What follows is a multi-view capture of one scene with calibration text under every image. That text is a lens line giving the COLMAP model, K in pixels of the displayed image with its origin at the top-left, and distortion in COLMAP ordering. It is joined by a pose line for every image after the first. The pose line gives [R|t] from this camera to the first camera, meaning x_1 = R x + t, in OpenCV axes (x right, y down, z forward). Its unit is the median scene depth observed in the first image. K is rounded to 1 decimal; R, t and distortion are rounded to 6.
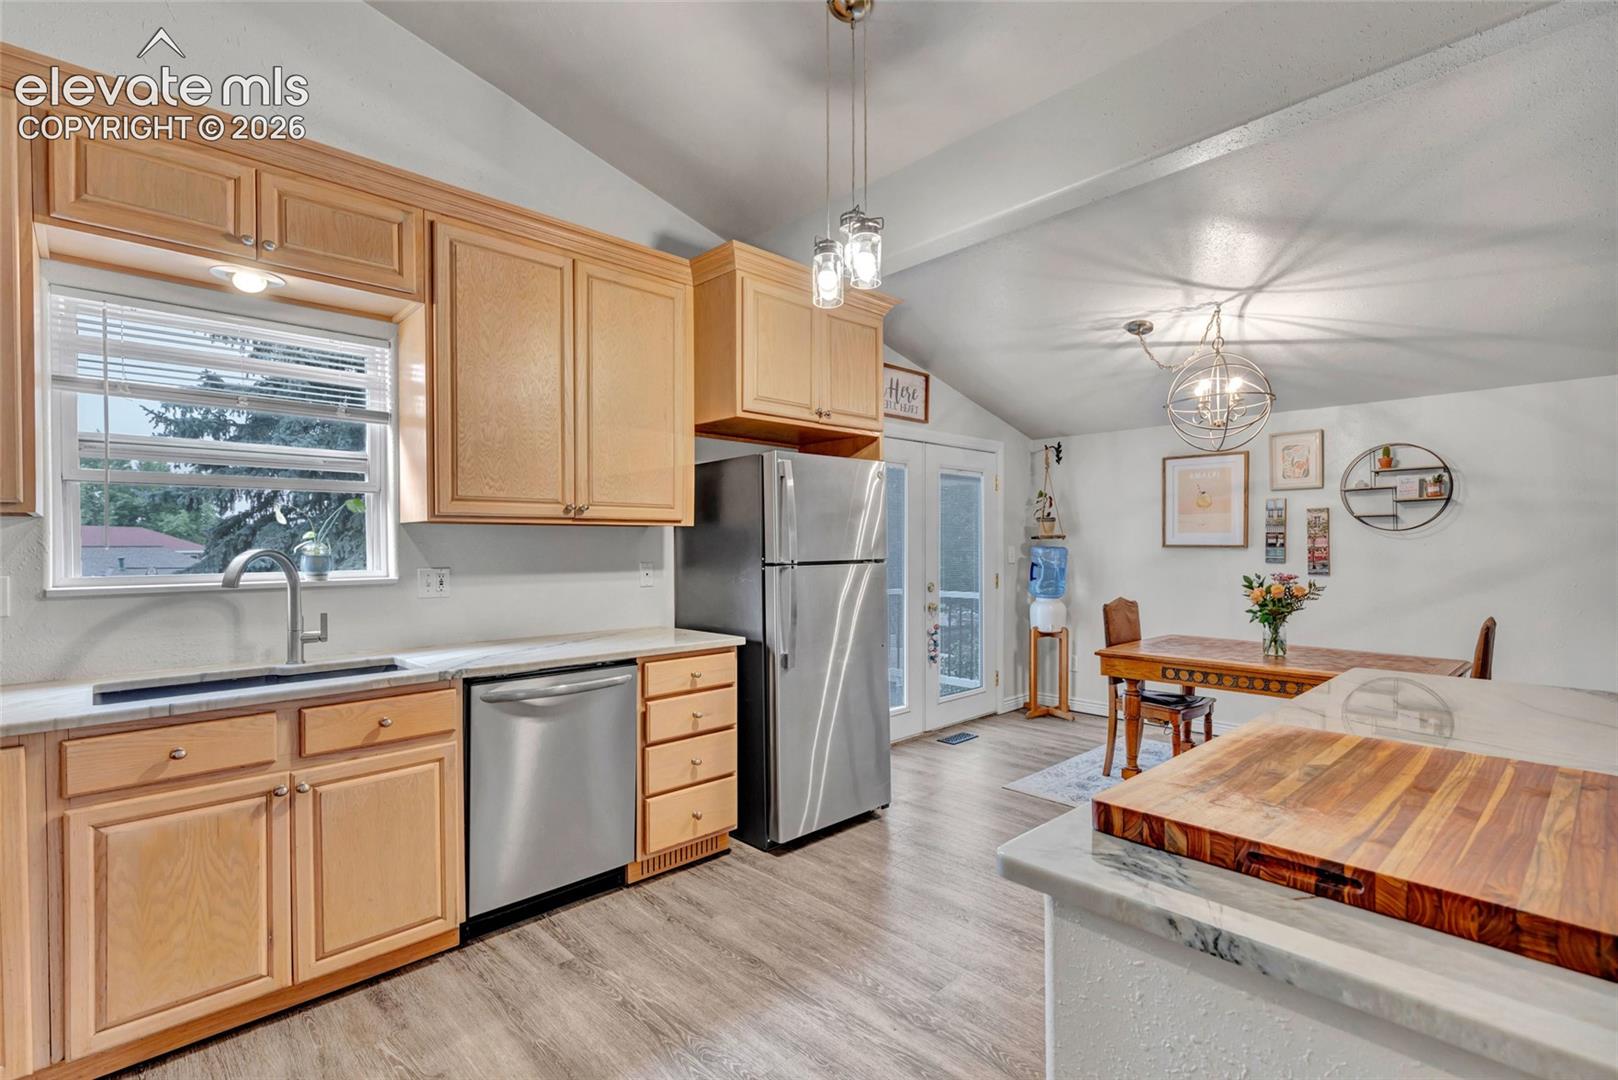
lens RADIAL K [[738.7, 0, 809.6], [0, 738.7, 547.4], [0, 0, 1]] dist [0.006482, -0.002414]
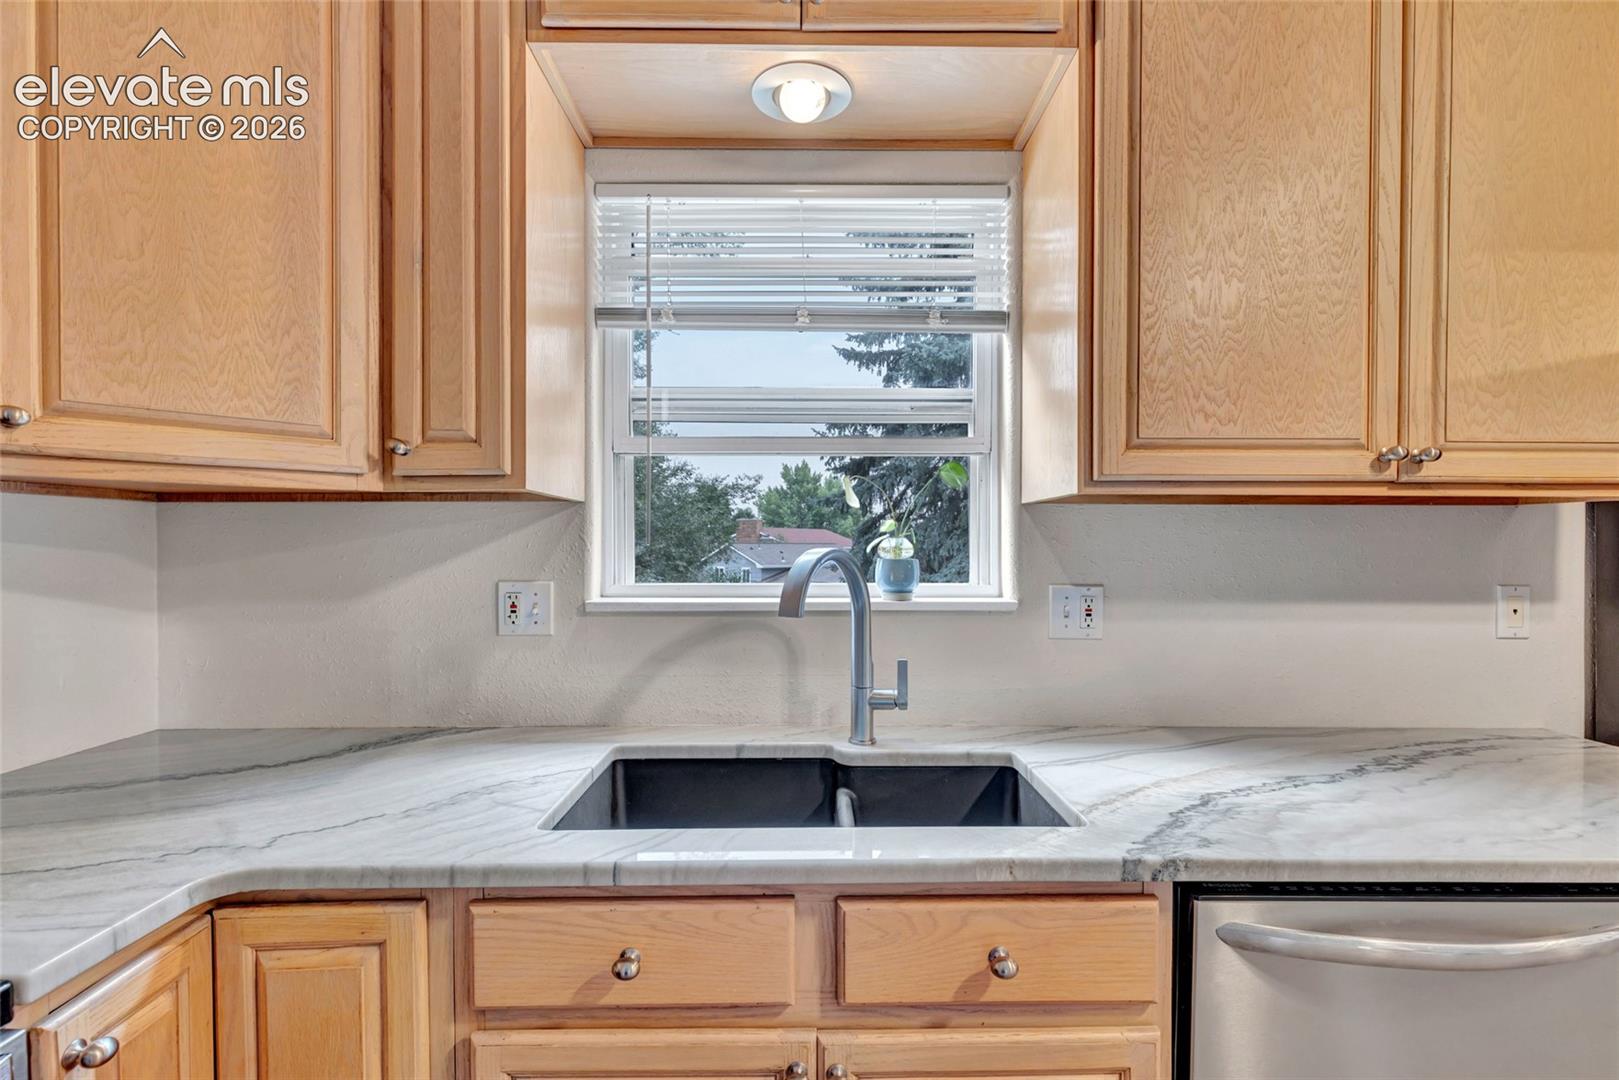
lens RADIAL K [[739.1, 0, 814.0], [0, 739.1, 548.6], [0, 0, 1]] dist [0.006482, -0.002414]
pose [[0.730758, 0.010002, -0.682564, -0.281948], [-0.008217, 0.999949, 0.005856, -0.000803], [0.682588, 0.001330, 0.730803, 0.476400]]
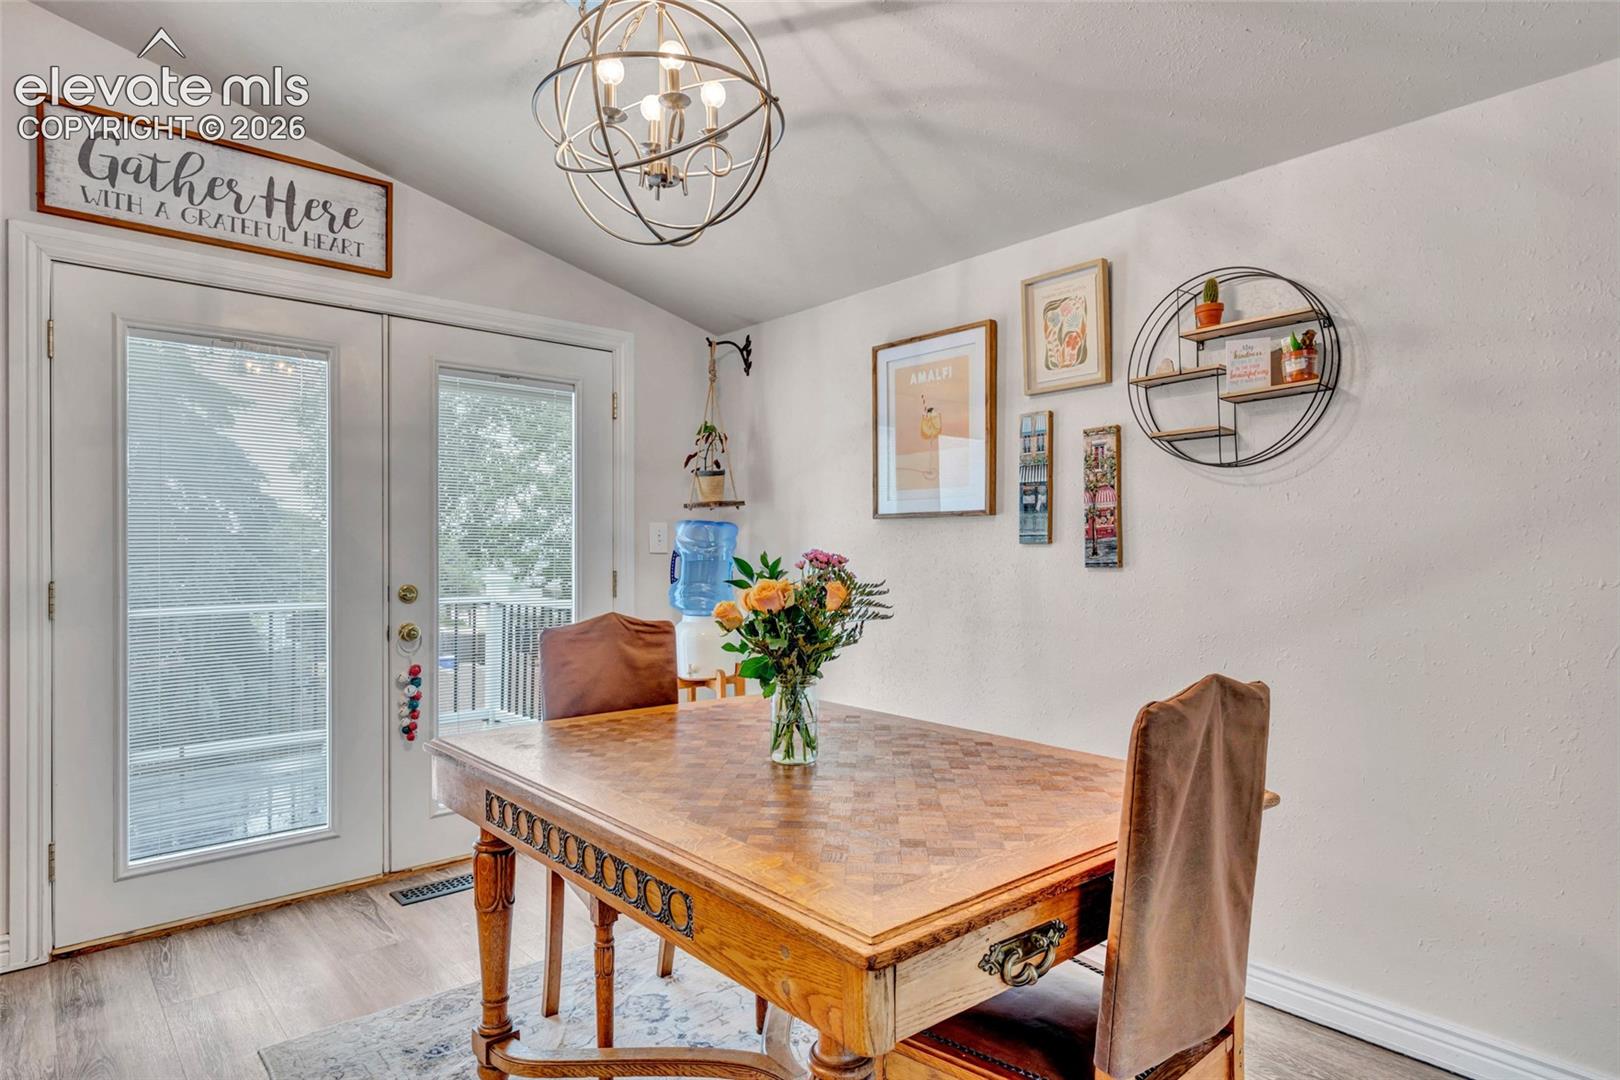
lens RADIAL K [[893.9, 0, 806.3], [0, 893.9, 548.7], [0, 0, 1]] dist [-0.003530, -0.000015]
pose [[0.999262, 0.000883, -0.038410, 0.844679], [-0.001187, 0.999968, -0.007911, 0.048375], [0.038401, 0.007951, 0.999231, 0.686322]]
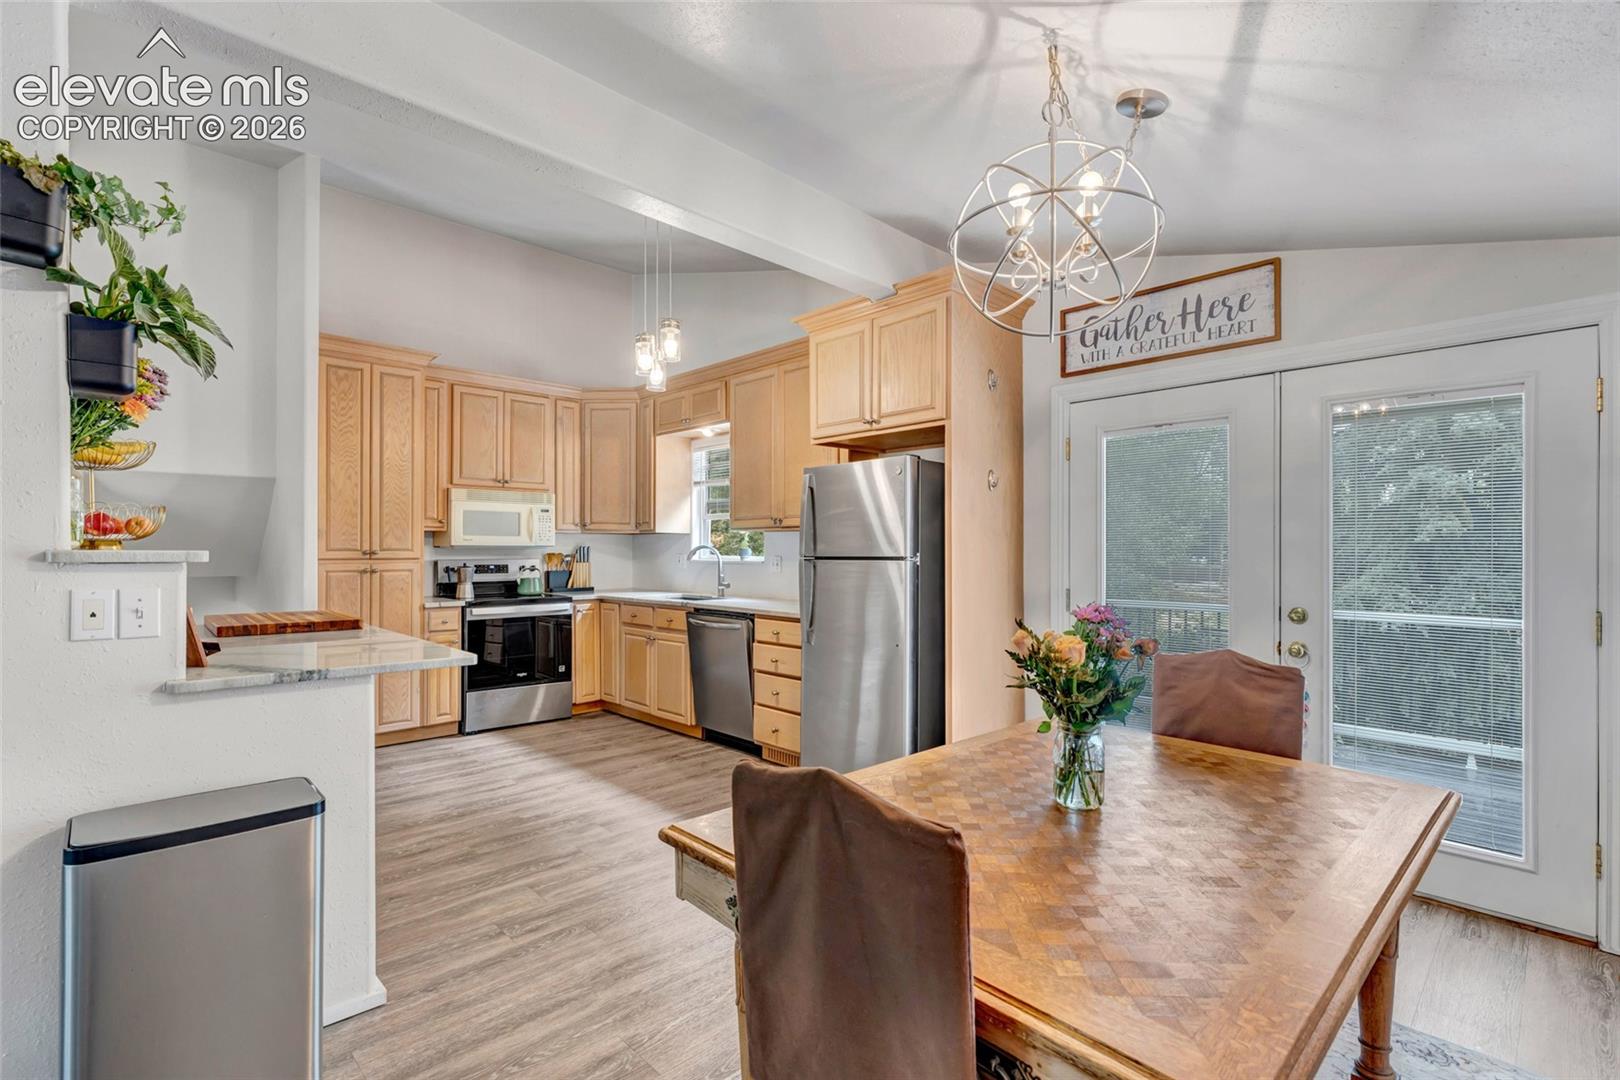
lens RADIAL K [[739.6, 0, 818.6], [0, 739.6, 551.1], [0, 0, 1]] dist [0.006482, -0.002414]
pose [[0.013044, 0.004565, -0.999905, 1.340713], [-0.007964, 0.999958, 0.004461, 0.006453], [0.999883, 0.007905, 0.013079, 1.103991]]
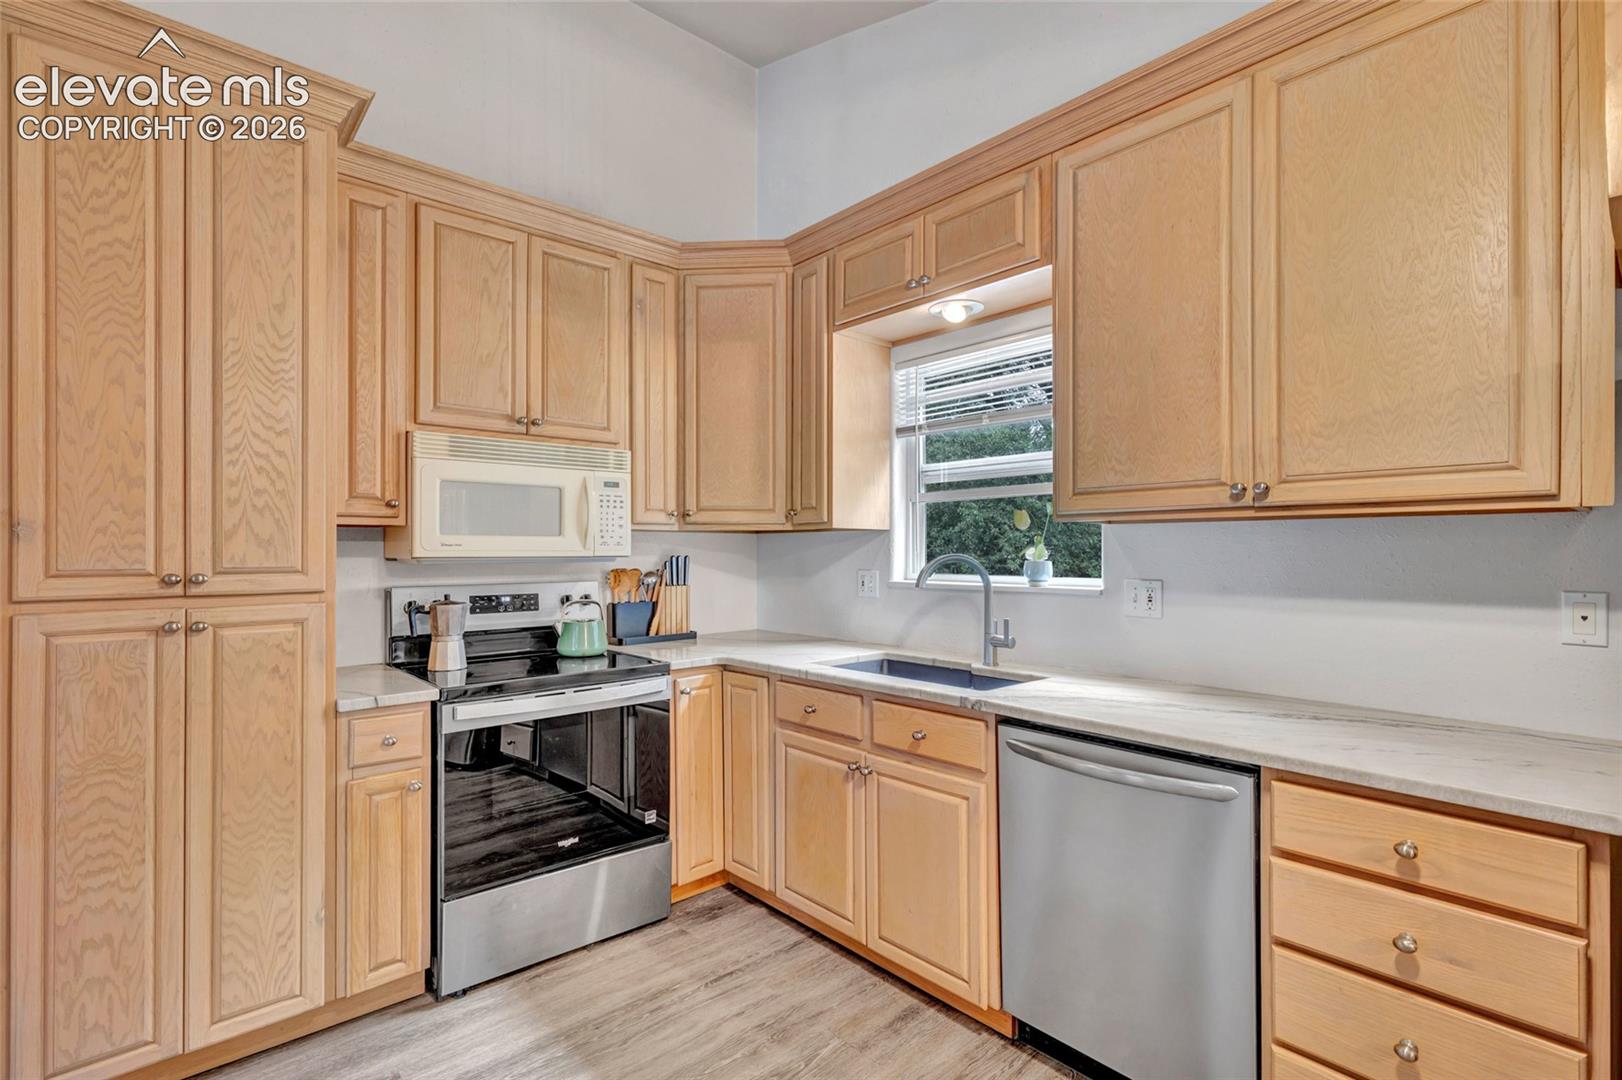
lens RADIAL K [[740.5, 0, 816.2], [0, 740.5, 548.7], [0, 0, 1]] dist [0.006482, -0.002414]
pose [[-0.027975, 0.000686, -0.999608, 0.302773], [-0.004481, 0.999990, 0.000812, -0.004376], [0.999599, 0.004502, -0.027972, 0.687608]]
